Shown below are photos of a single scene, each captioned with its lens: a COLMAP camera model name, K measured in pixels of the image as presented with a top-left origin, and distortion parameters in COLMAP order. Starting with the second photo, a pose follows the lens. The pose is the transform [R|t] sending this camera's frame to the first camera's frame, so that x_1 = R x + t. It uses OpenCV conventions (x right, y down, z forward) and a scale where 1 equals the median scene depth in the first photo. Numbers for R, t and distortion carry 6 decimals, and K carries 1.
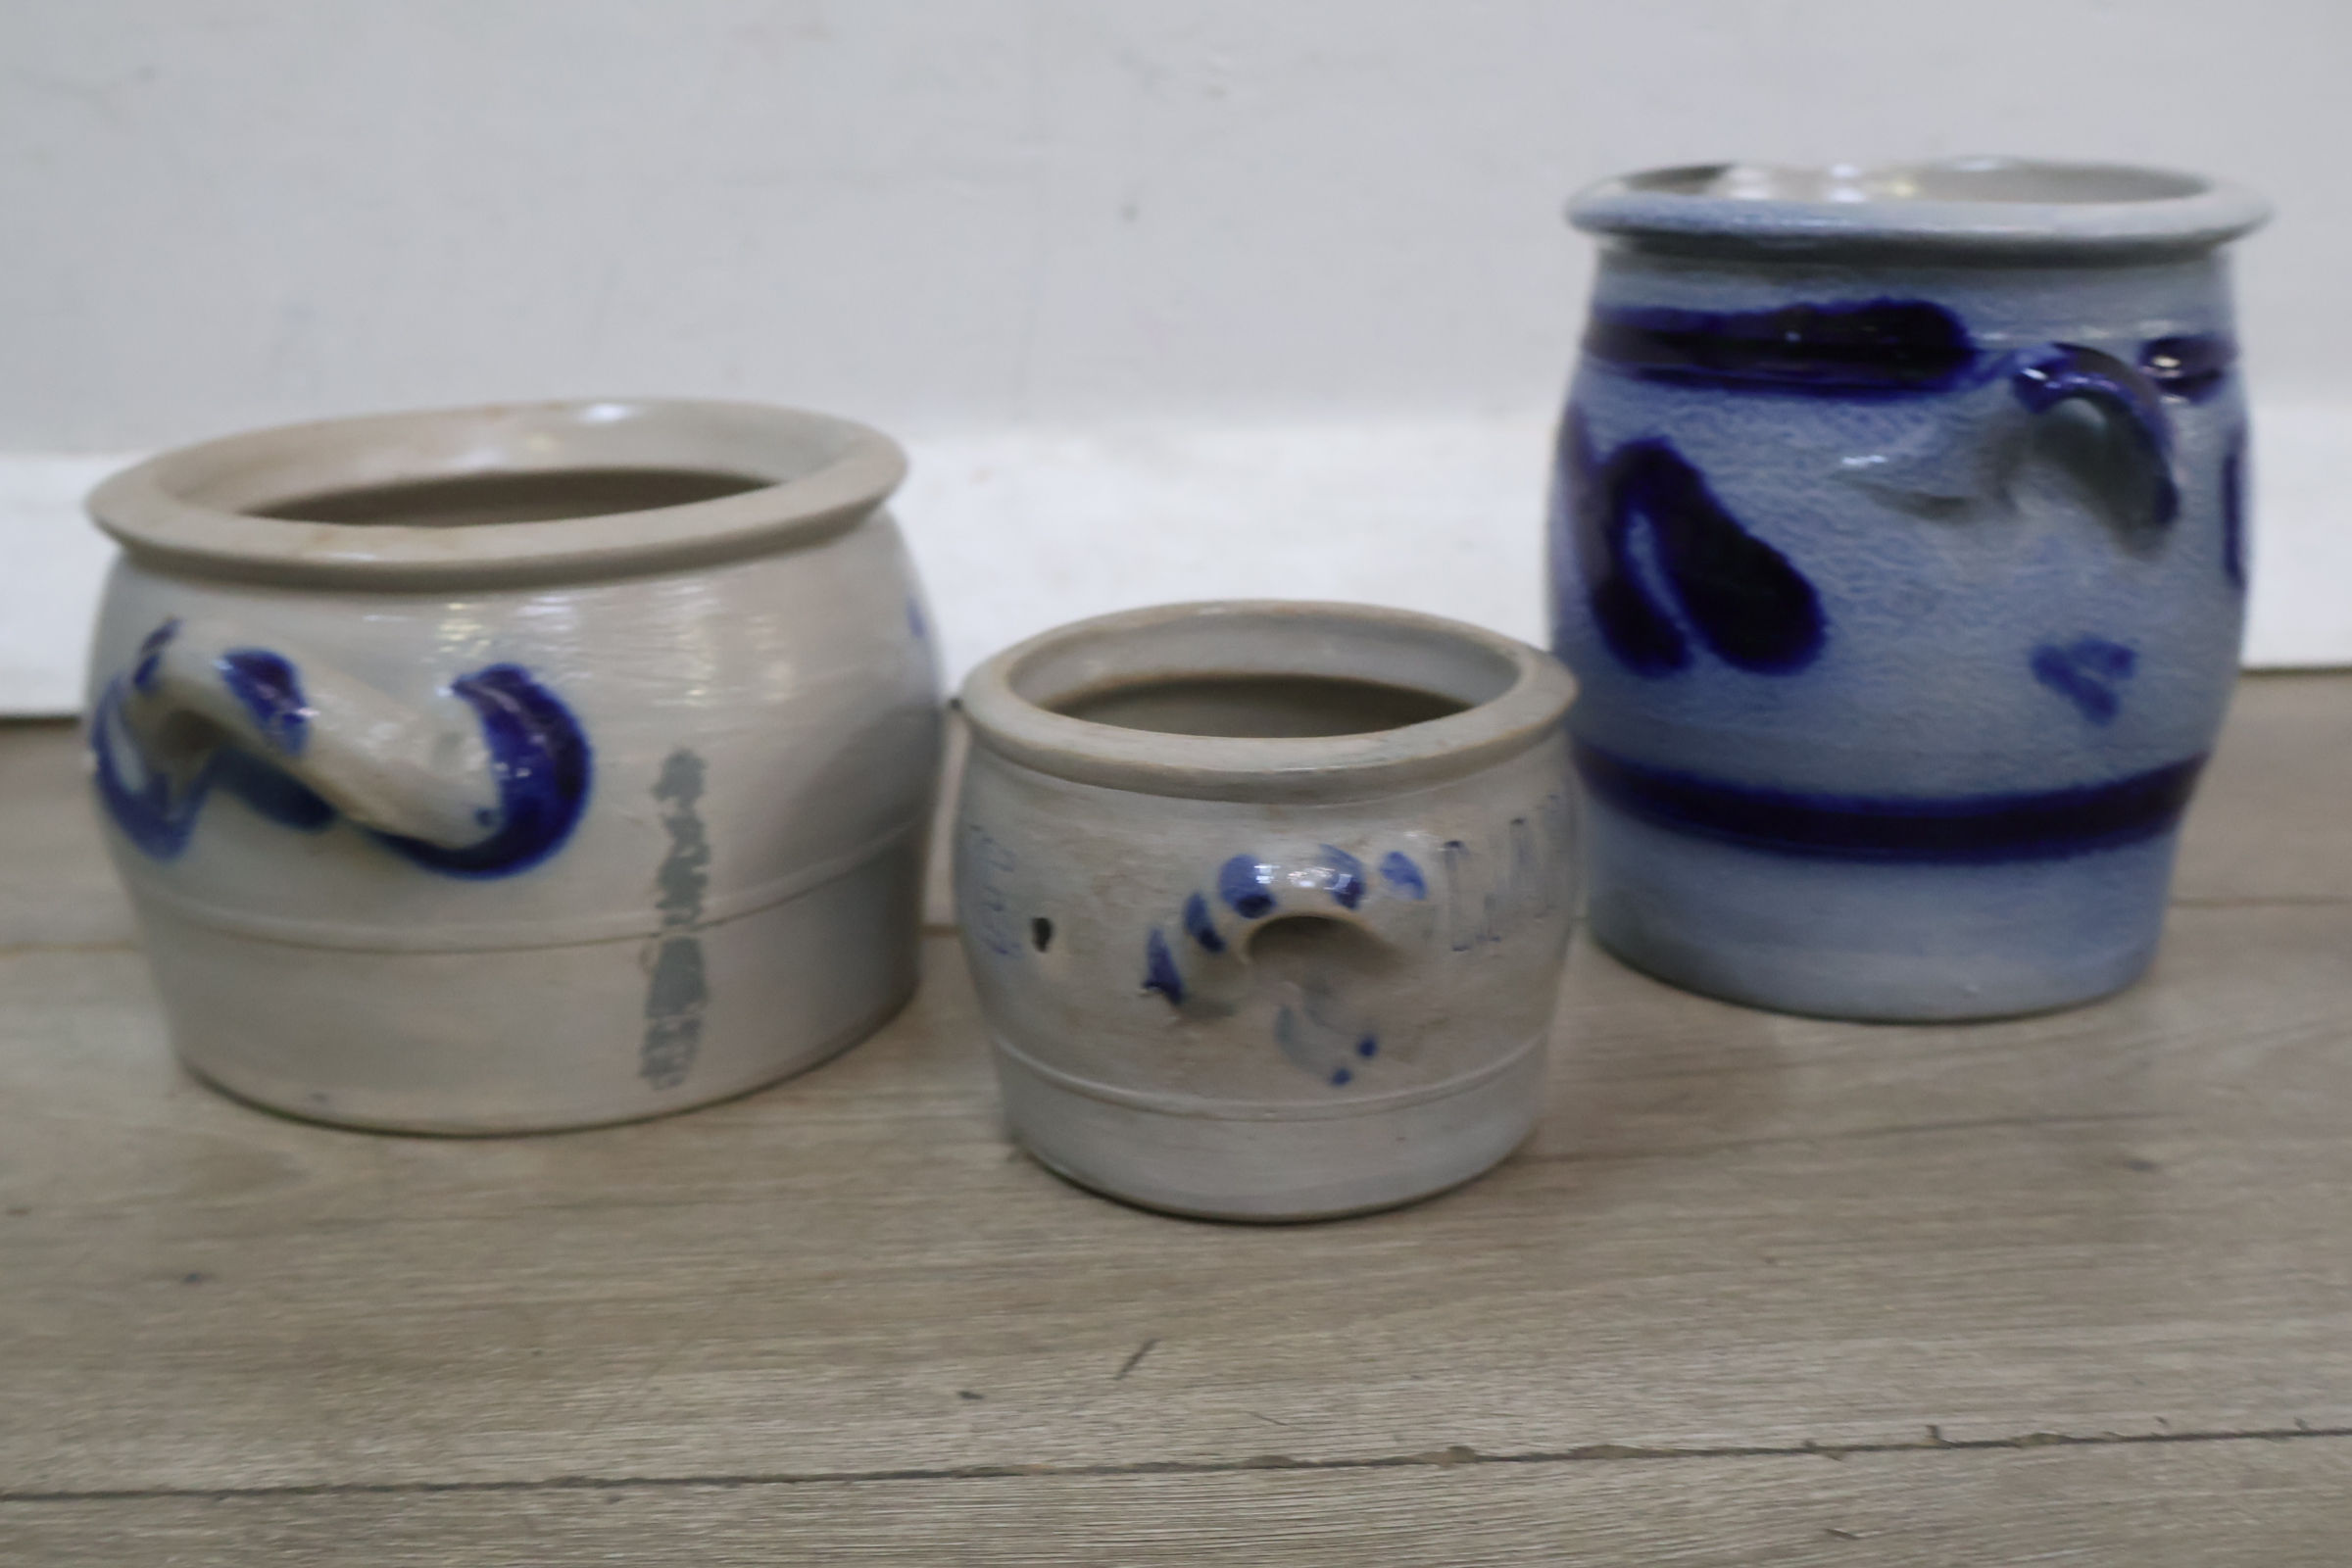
lens RADIAL K [[2626.6, 0, 1168.6], [0, 2626.6, 785.9], [0, 0, 1]] dist [0.009595, -0.008086]
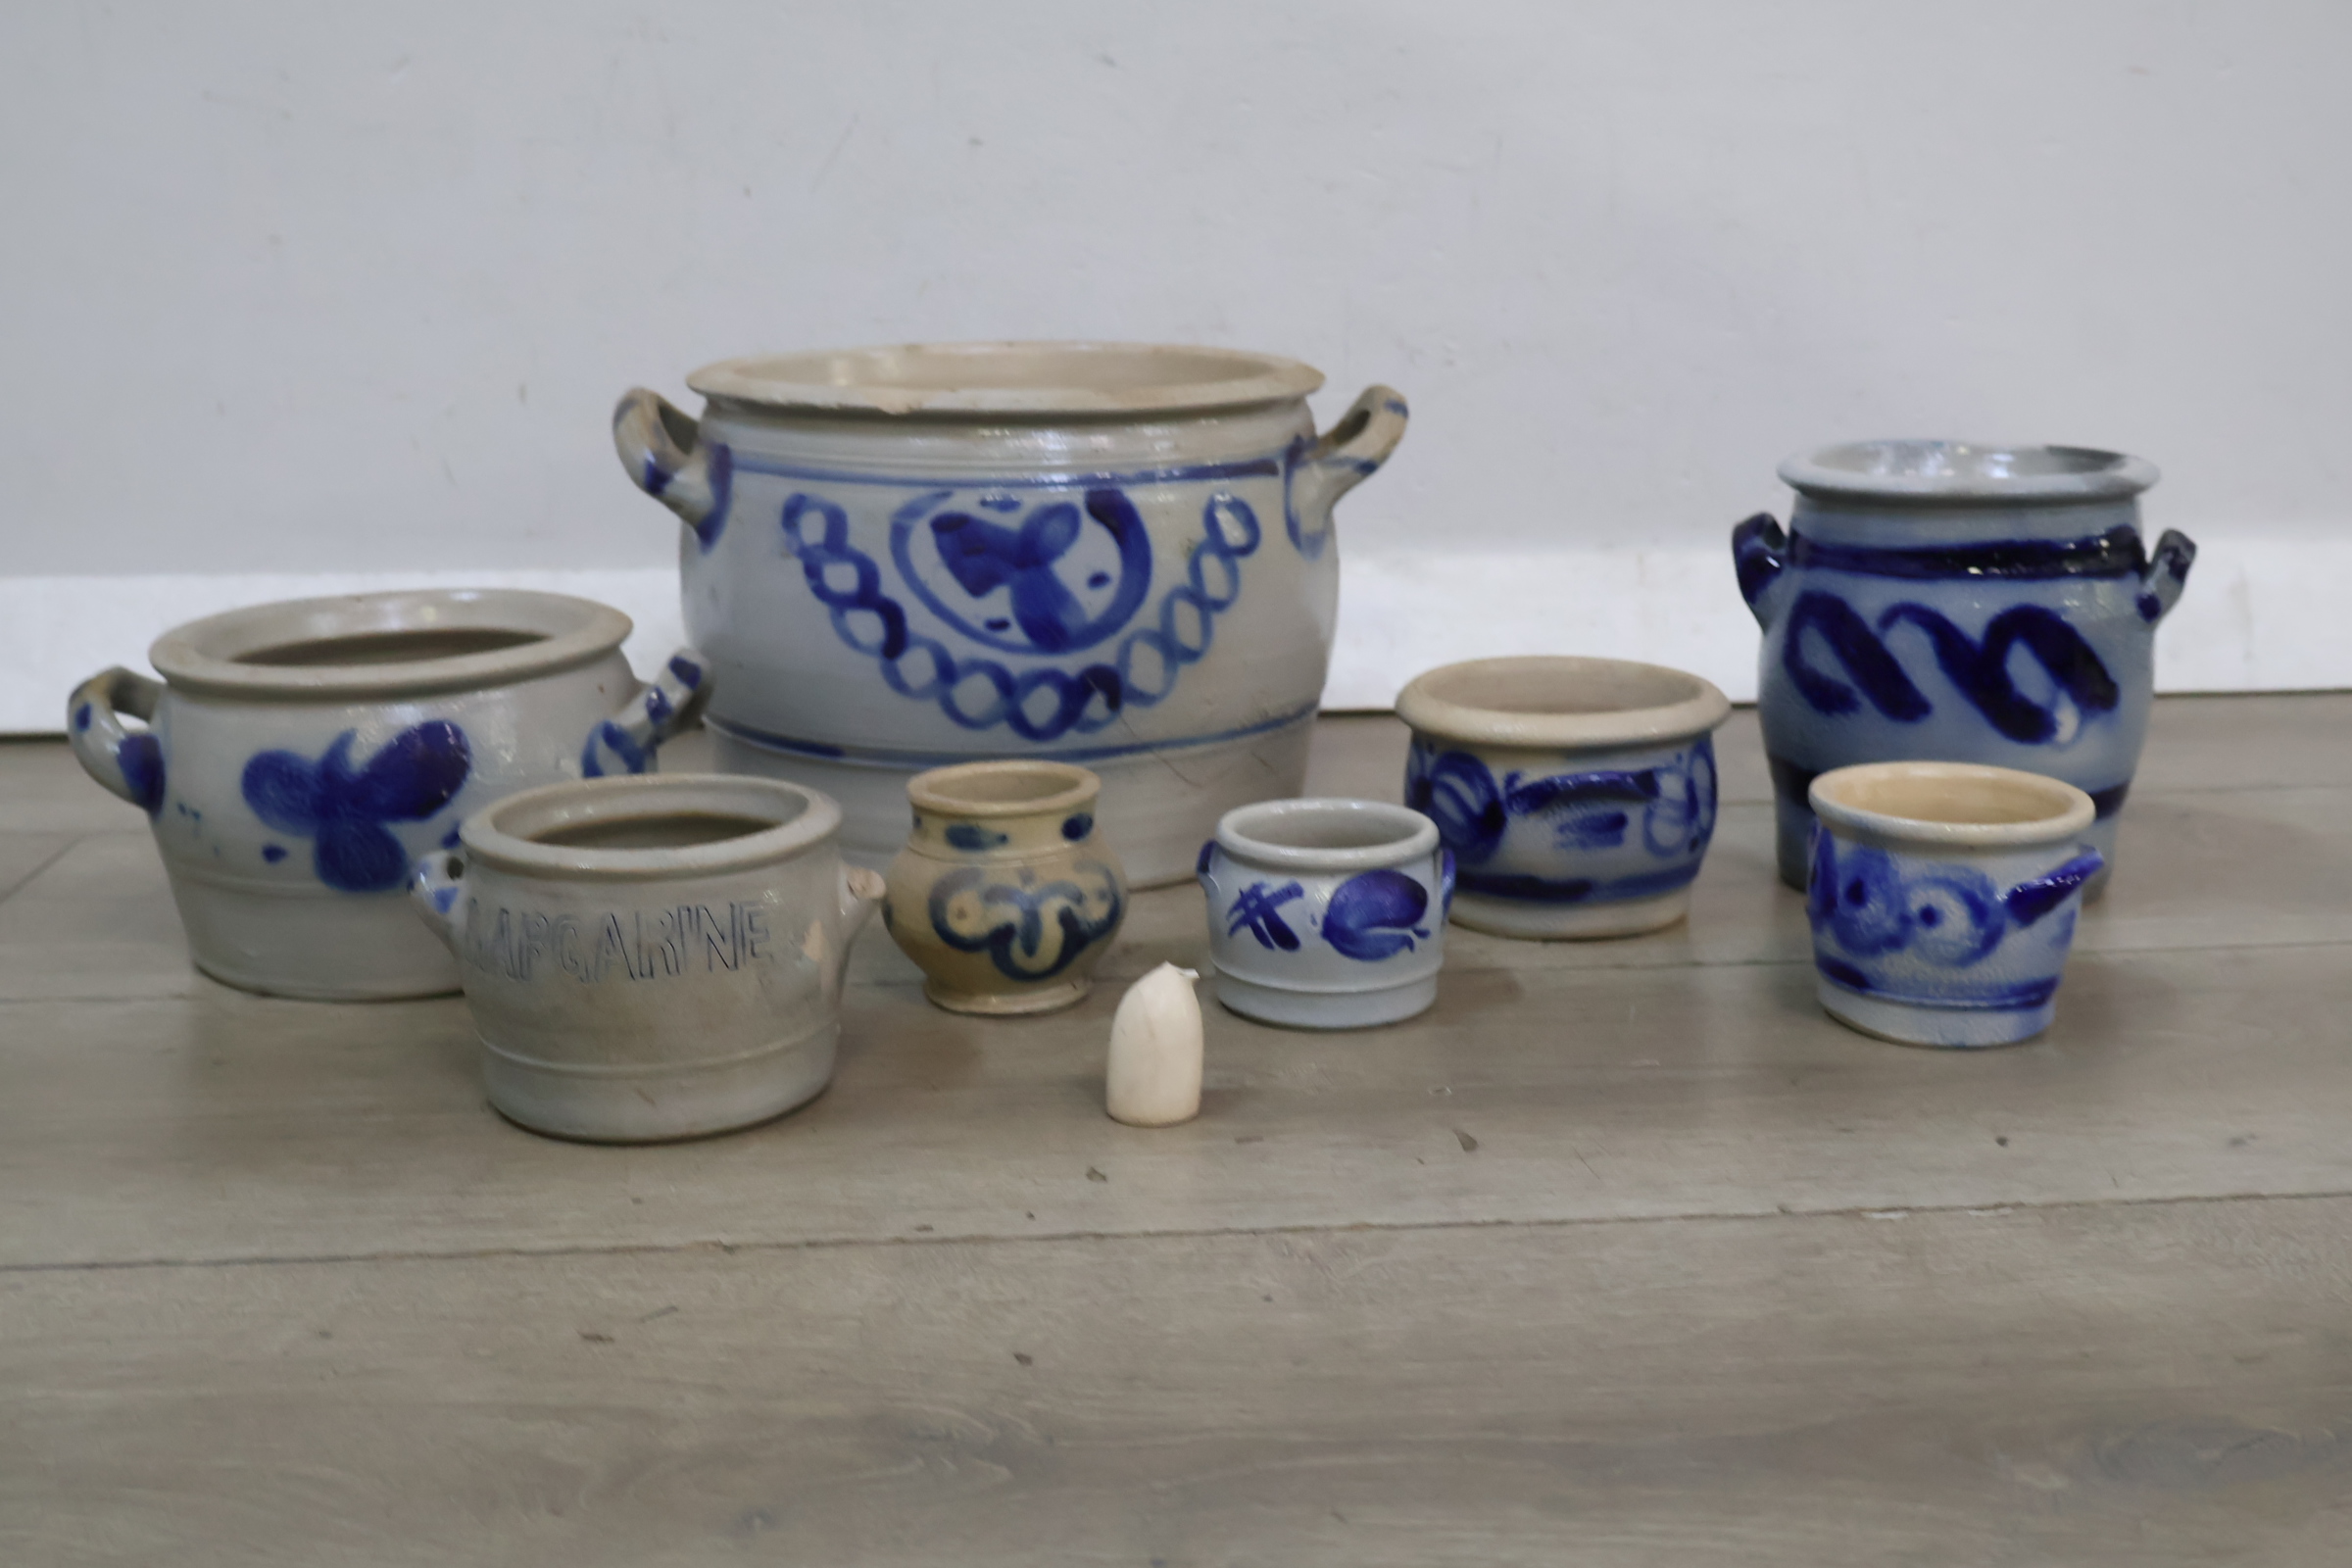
lens RADIAL K [[2670.0, 0, 1176.6], [0, 2670.0, 778.9], [0, 0, 1]] dist [0.023630, 0.013402]
pose [[0.998812, 0.000108, 0.048730, -0.468958], [0.003101, 0.997829, -0.065787, 0.236758], [-0.048631, 0.065860, 0.996643, -1.381469]]
